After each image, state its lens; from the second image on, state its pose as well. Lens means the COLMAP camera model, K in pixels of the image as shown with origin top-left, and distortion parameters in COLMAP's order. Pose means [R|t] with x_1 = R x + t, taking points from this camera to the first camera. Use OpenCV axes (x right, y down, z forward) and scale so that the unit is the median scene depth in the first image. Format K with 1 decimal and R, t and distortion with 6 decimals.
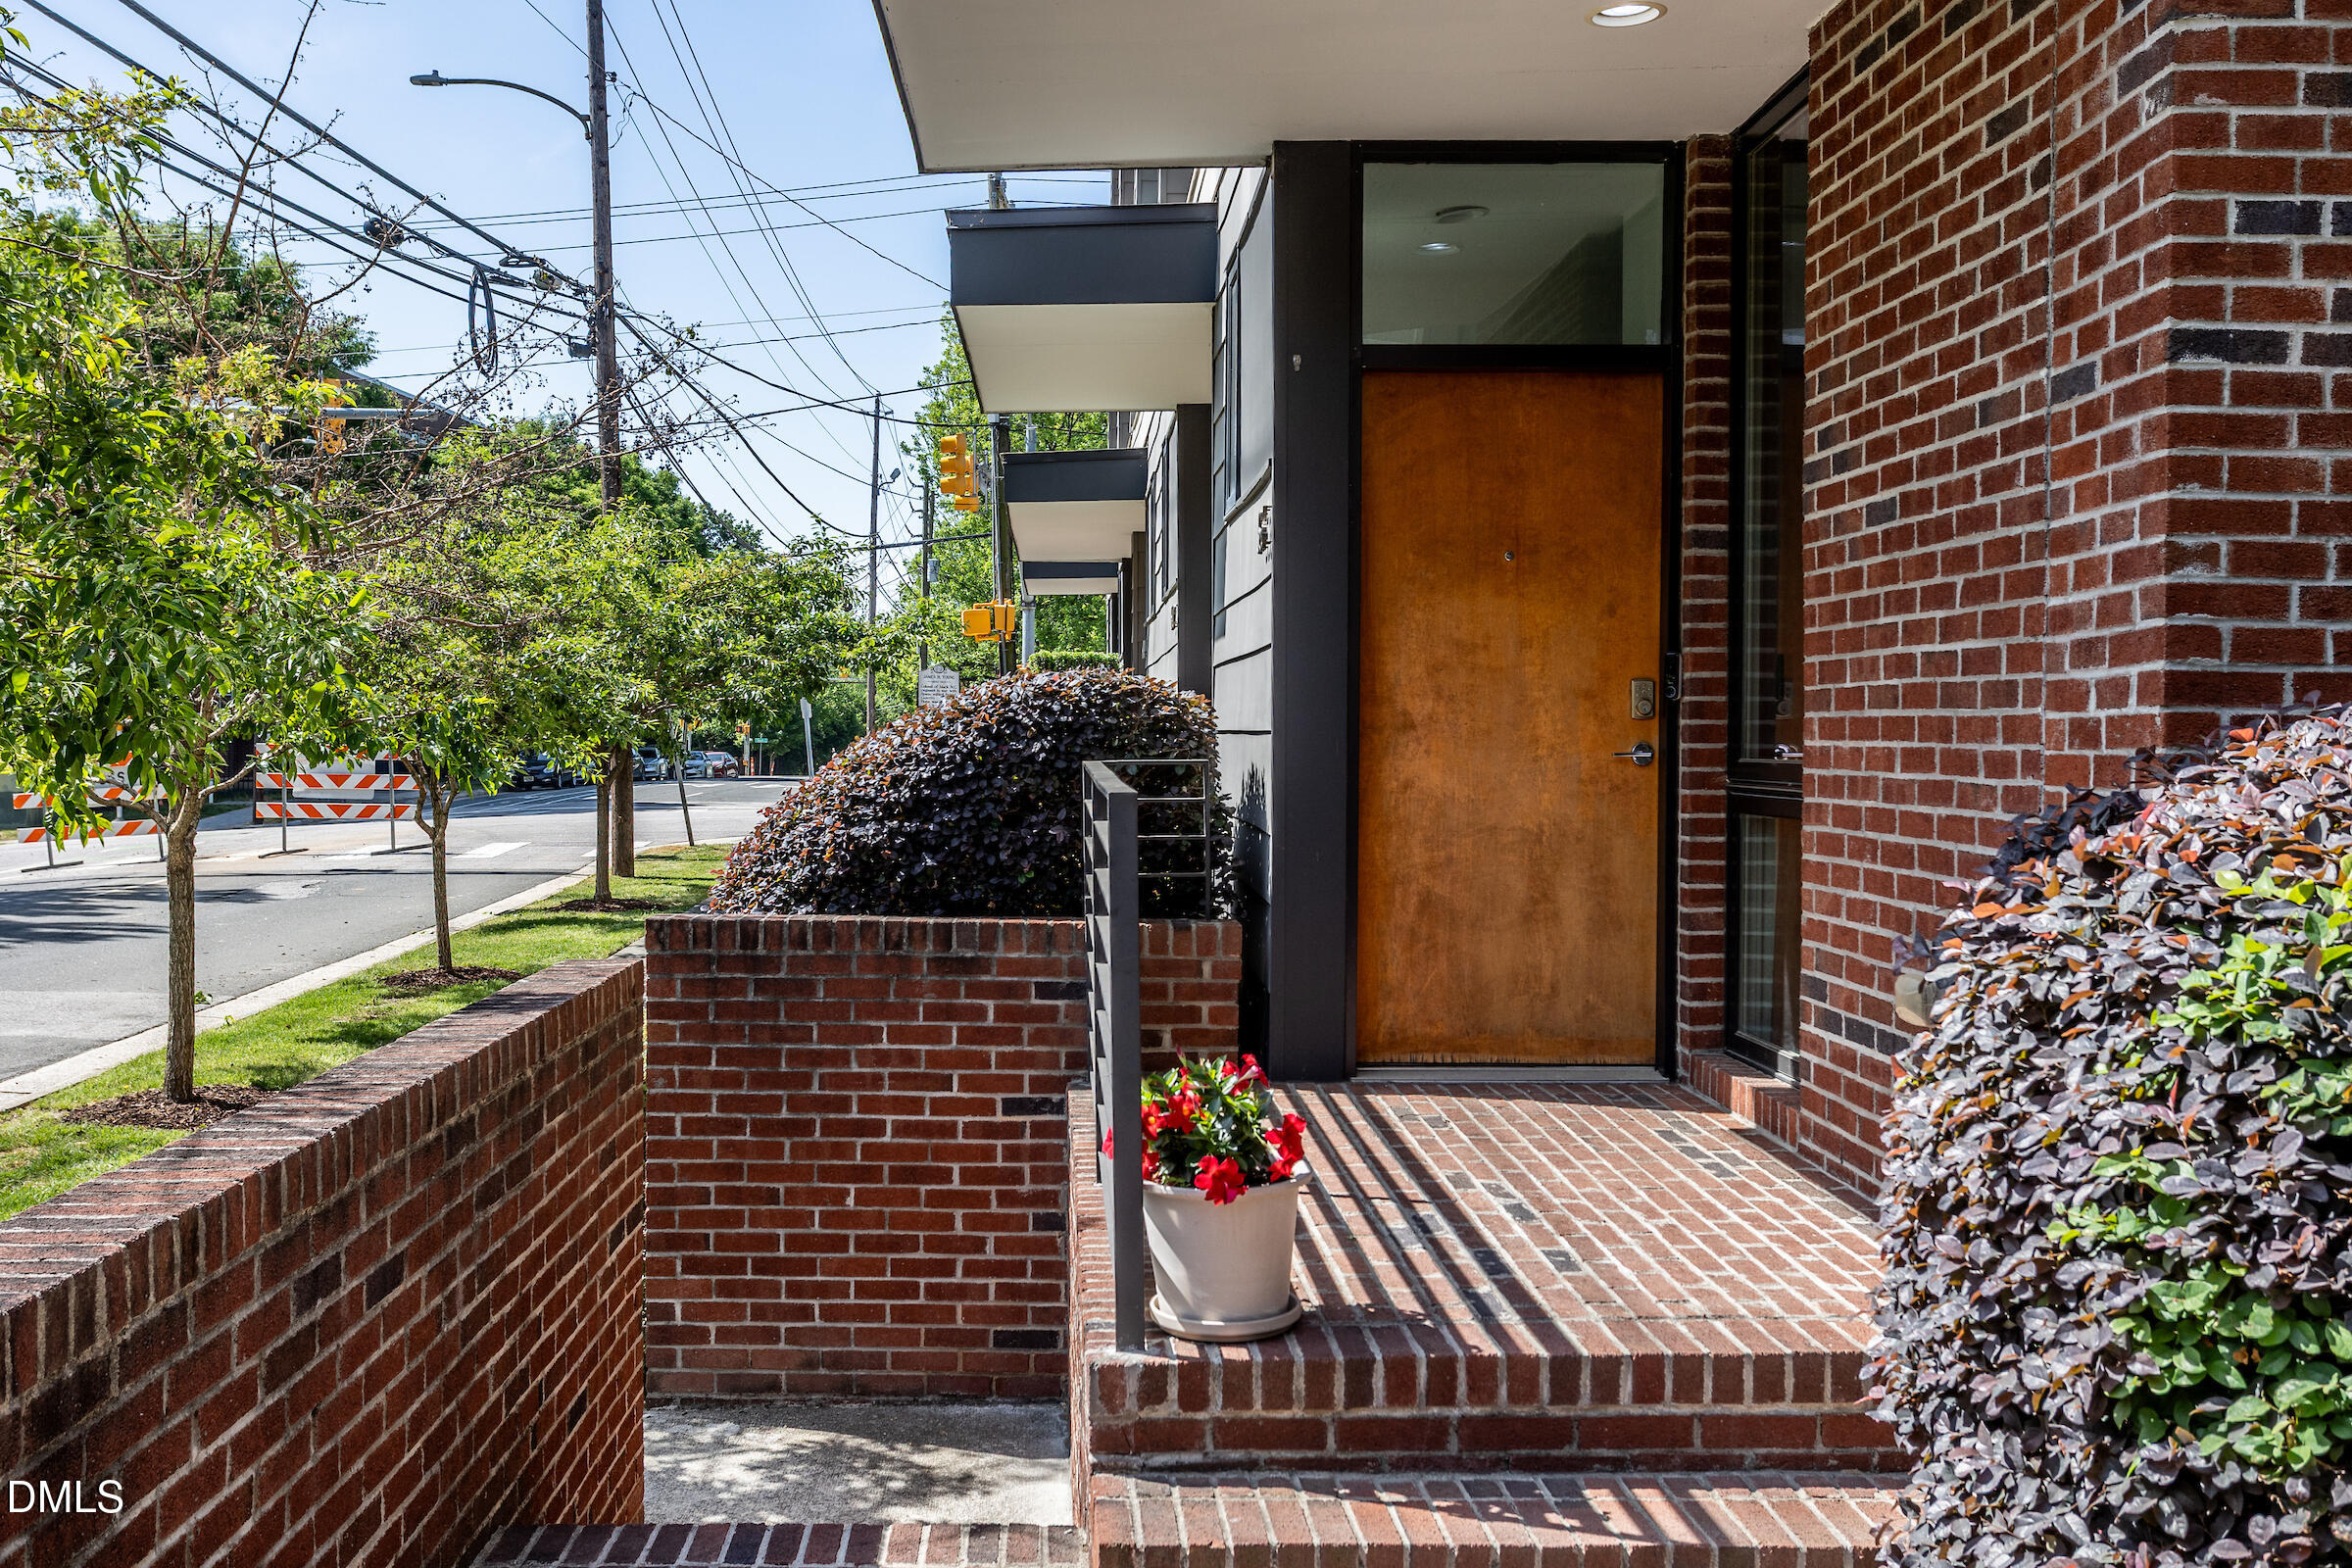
lens RADIAL K [[2385.5, 0, 1176.0], [0, 2385.5, 784.0], [0, 0, 1]] dist [-0.021628, 0.080844]
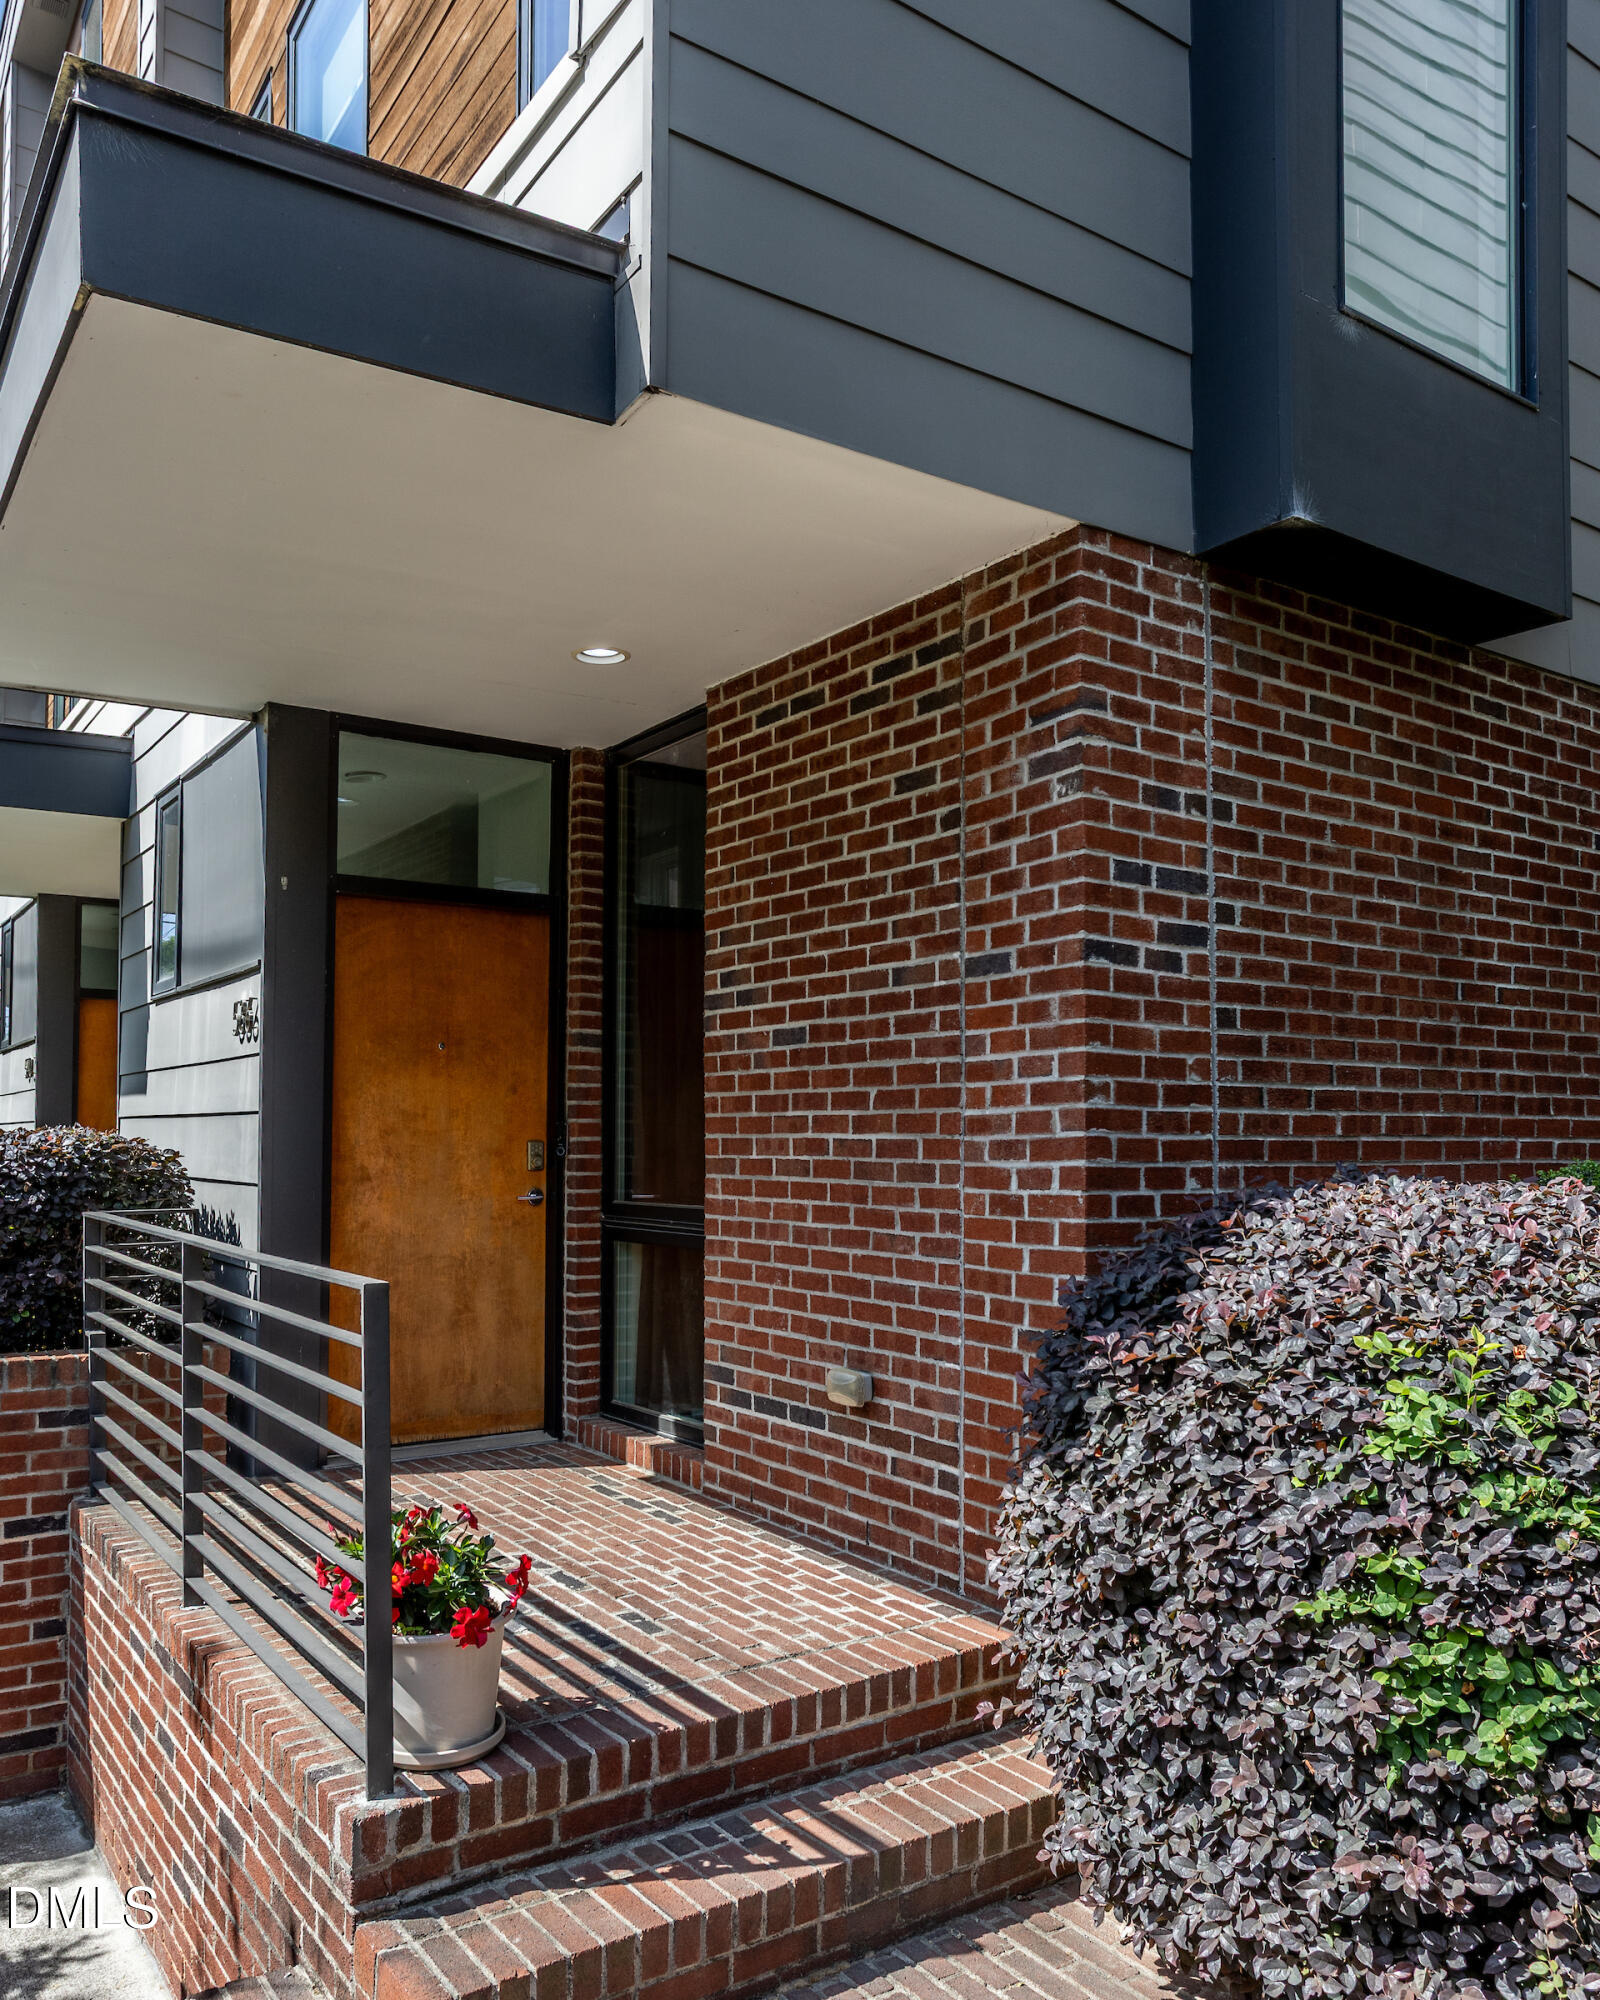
lens RADIAL K [[1525.1, 0, 795.5], [0, 1525.1, 1083.1], [0, 0, 1]] dist [-0.059968, 0.076891]
pose [[0.812593, 0.021278, 0.582444, -0.250825], [0.004721, 0.999060, -0.043084, -0.052489], [-0.582813, 0.037759, 0.811729, 0.292493]]
